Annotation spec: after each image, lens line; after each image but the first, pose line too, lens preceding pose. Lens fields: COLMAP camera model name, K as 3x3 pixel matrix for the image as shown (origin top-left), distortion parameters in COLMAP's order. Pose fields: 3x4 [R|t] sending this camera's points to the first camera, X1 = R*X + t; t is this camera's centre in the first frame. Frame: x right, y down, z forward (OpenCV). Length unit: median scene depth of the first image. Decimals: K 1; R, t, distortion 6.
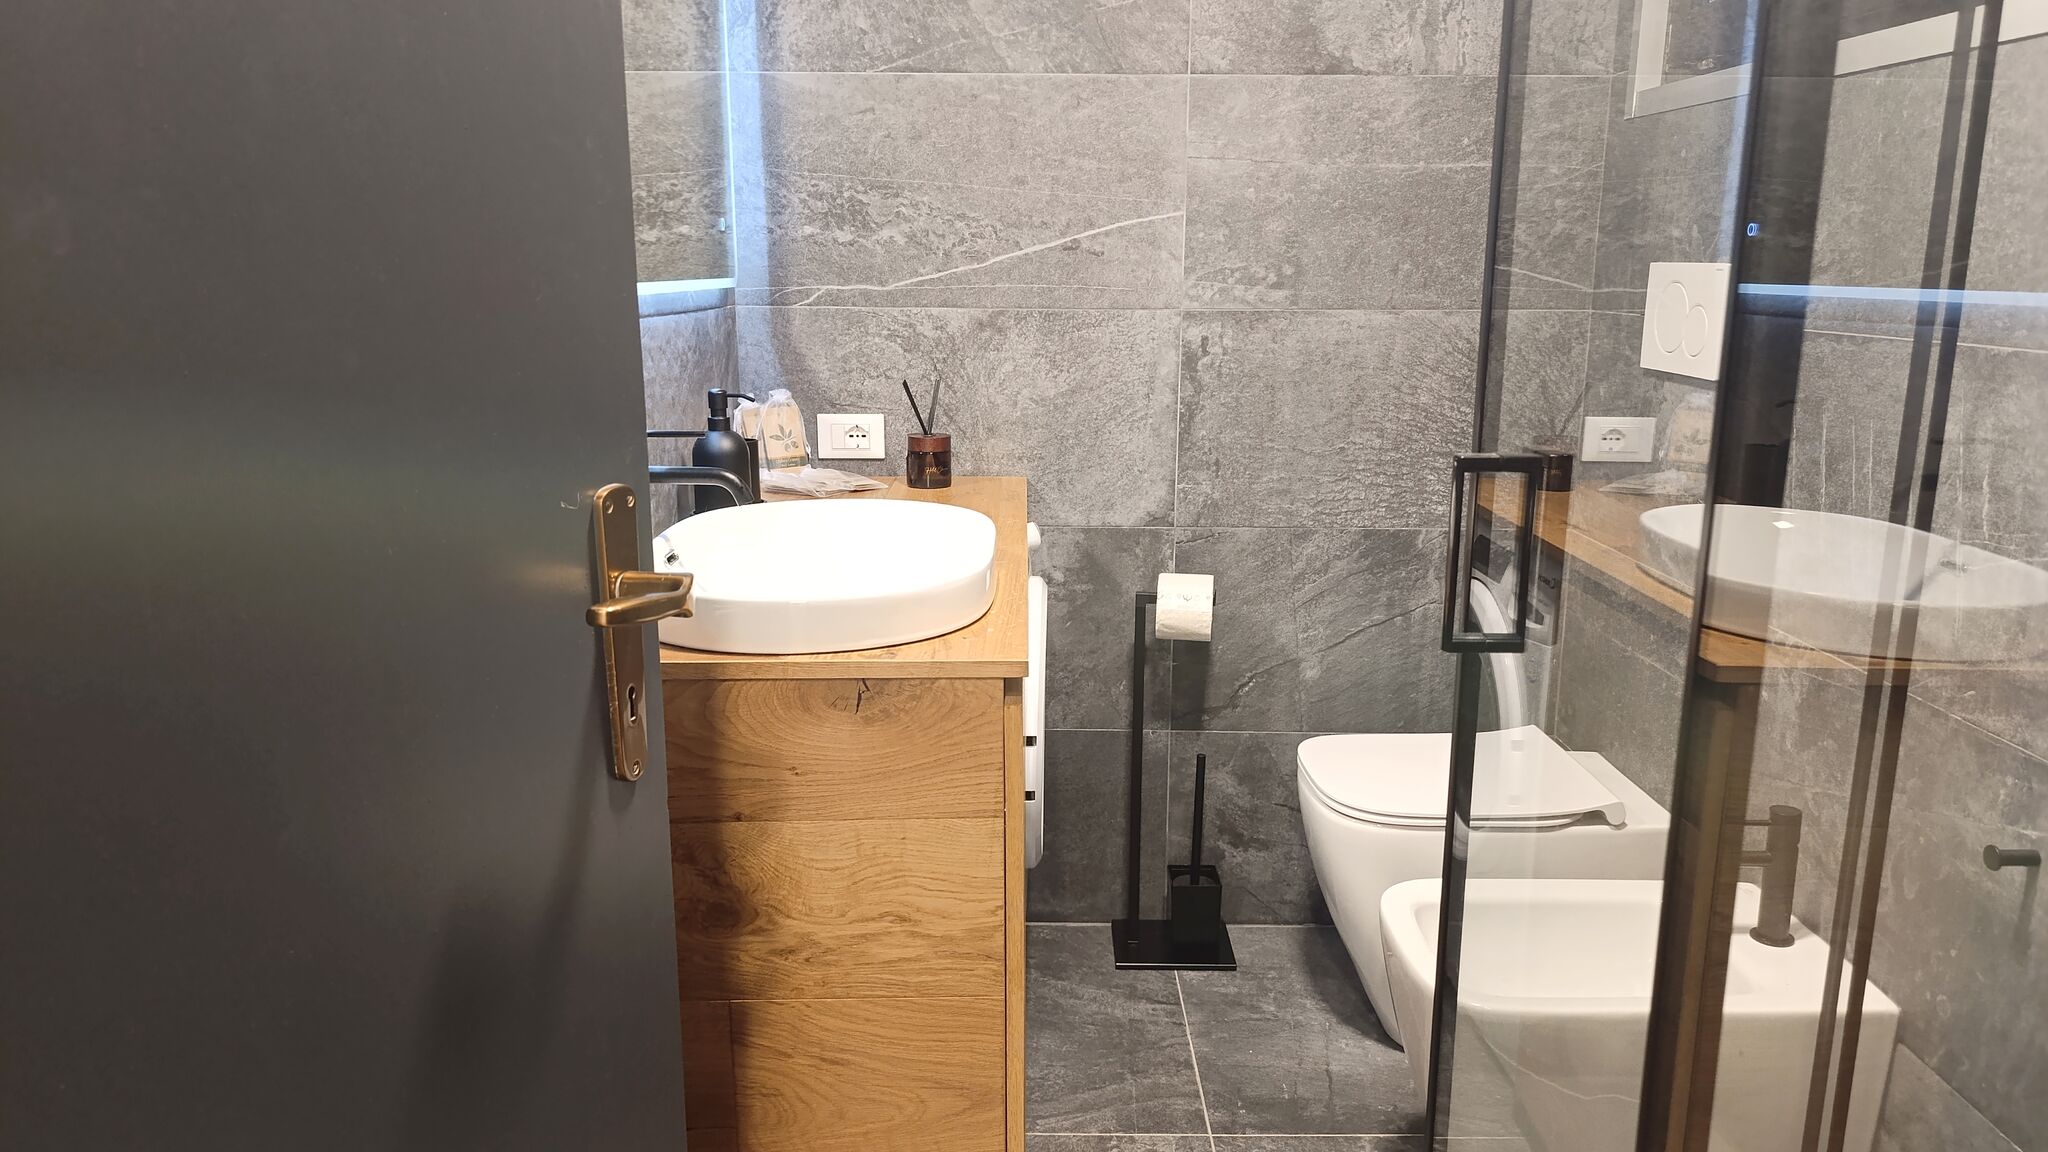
lens RADIAL K [[1418.0, 0, 1024.0], [0, 1418.0, 576.0], [0, 0, 1]] dist [0.073710, -0.105604]
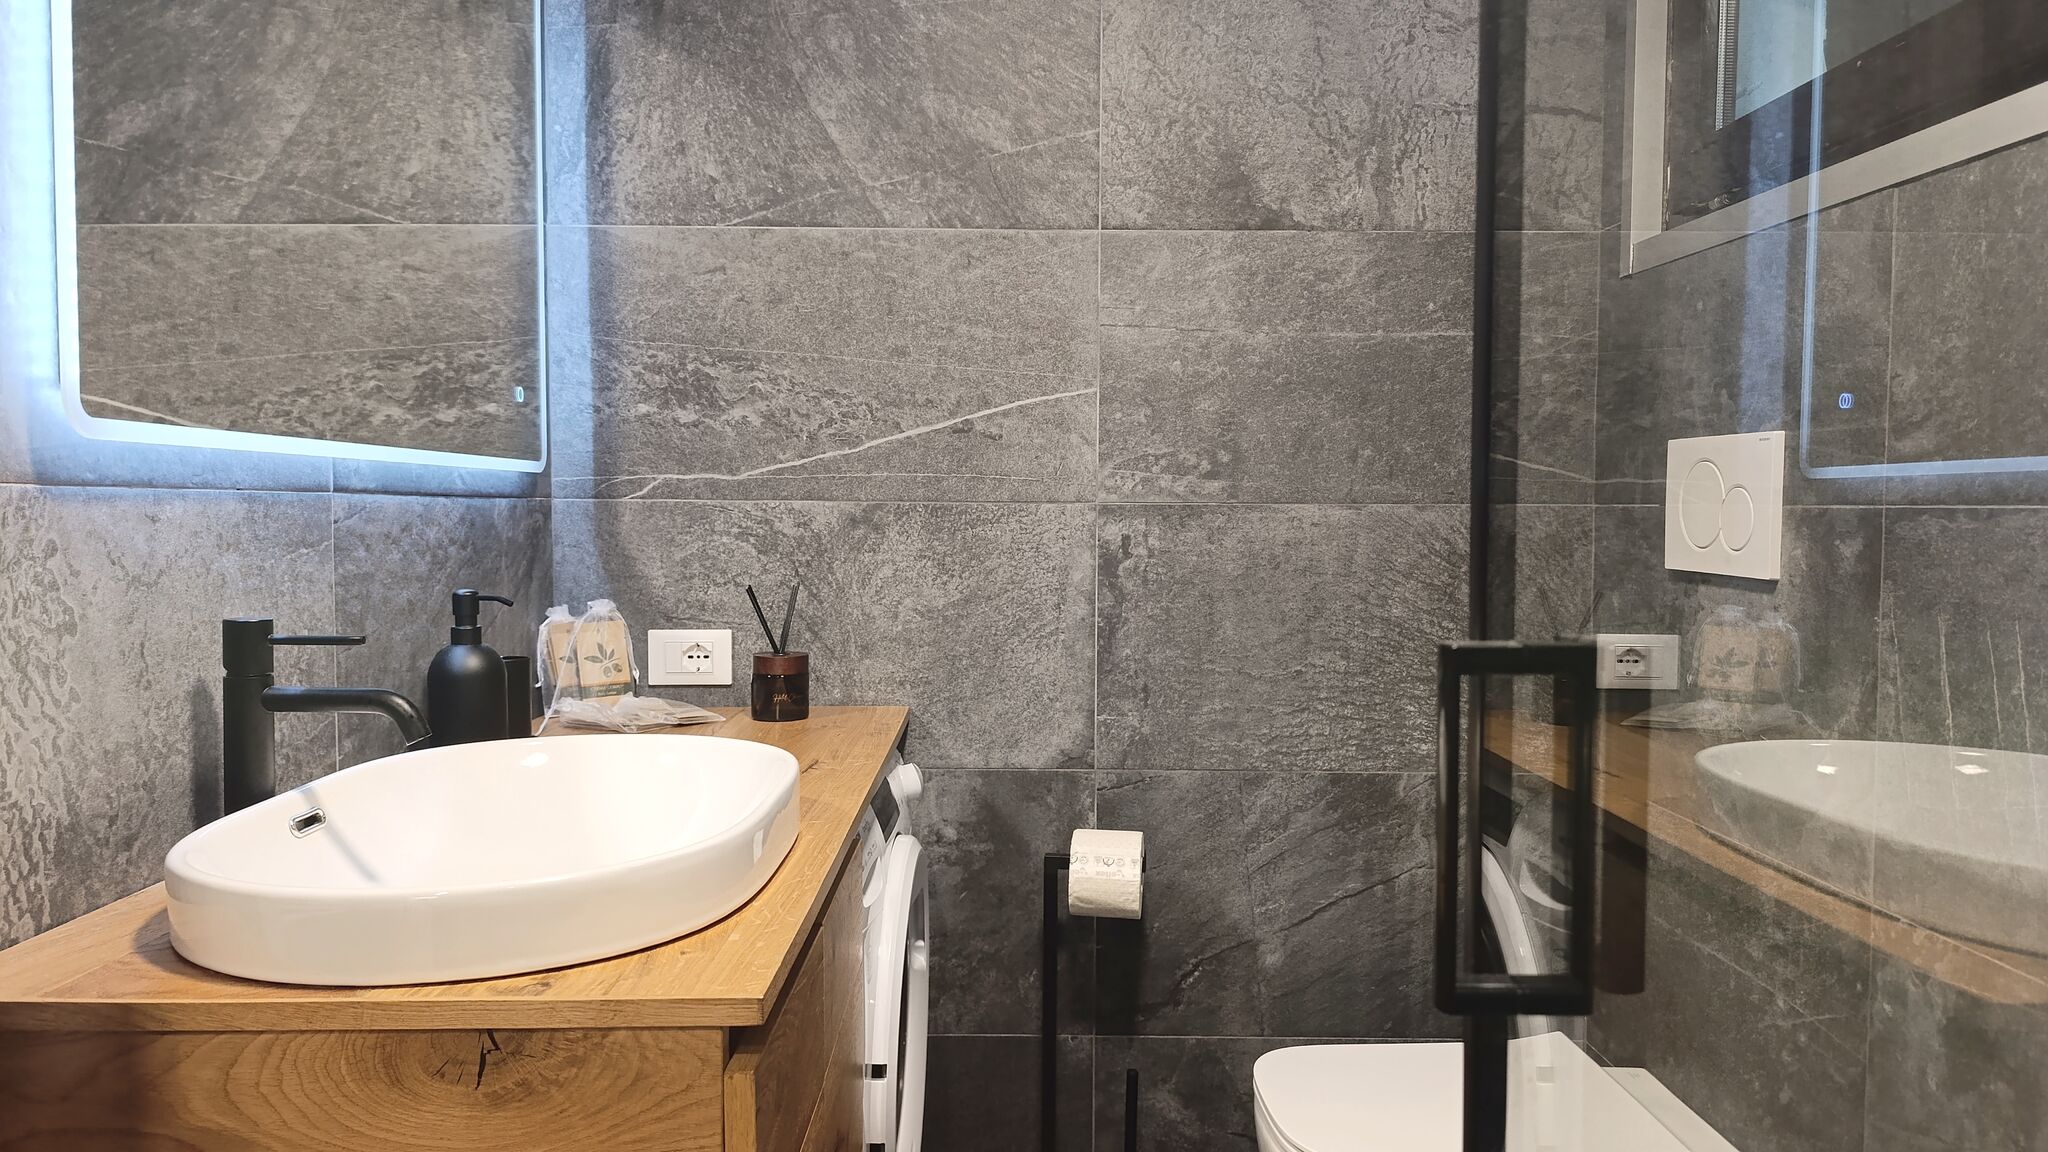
lens RADIAL K [[1418.0, 0, 1024.0], [0, 1418.0, 576.0], [0, 0, 1]] dist [0.073710, -0.105604]
pose [[0.999928, -0.000253, 0.011965, 0.059956], [0.002263, 0.985738, -0.168273, -0.008167], [-0.011752, 0.168288, 0.985668, 0.204527]]
